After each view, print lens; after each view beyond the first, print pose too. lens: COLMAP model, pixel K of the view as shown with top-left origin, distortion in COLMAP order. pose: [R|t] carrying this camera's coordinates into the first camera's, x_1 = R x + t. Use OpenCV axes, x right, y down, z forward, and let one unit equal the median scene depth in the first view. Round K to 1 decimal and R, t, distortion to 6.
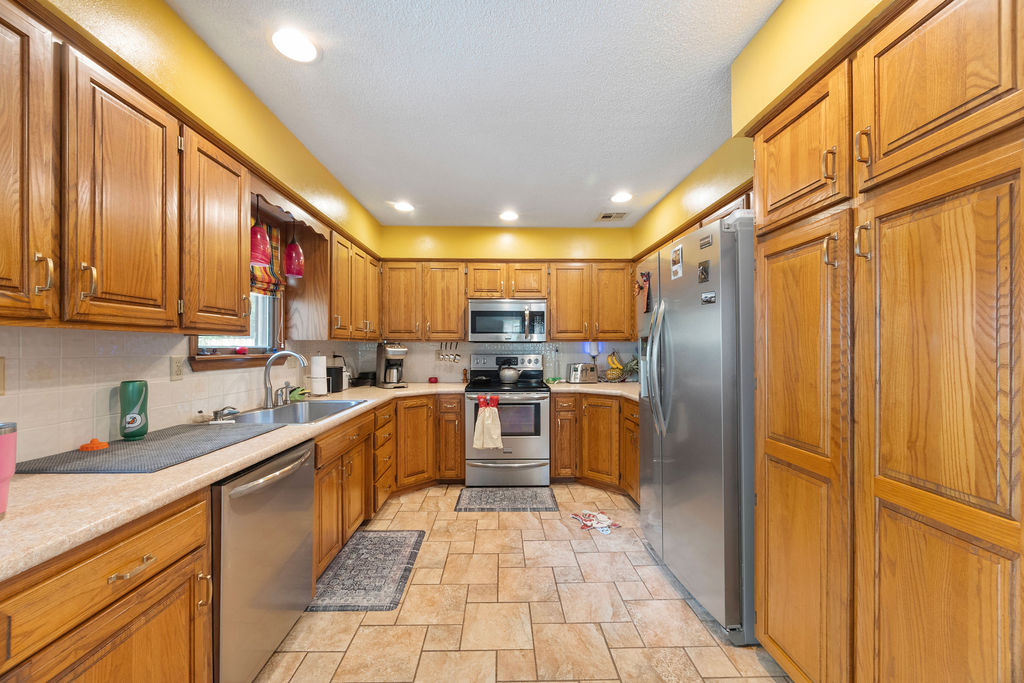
lens RADIAL K [[387.3, 0, 510.4], [0, 387.3, 342.9], [0, 0, 1]] dist [-0.000811, 0.000892]
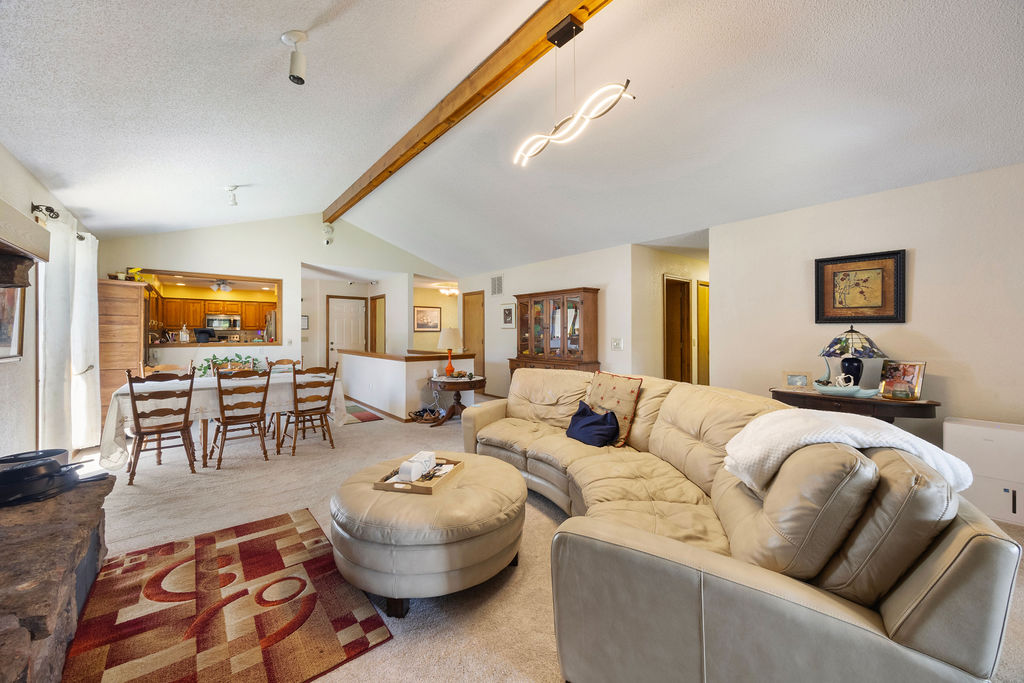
lens RADIAL K [[387.3, 0, 515.0], [0, 387.3, 336.4], [0, 0, 1]] dist [-0.000811, 0.000892]
pose [[0.784991, 0.002371, 0.619502, -0.086276], [-0.005006, 0.999984, 0.002516, 0.024378], [-0.619486, -0.005077, 0.784991, -2.471521]]
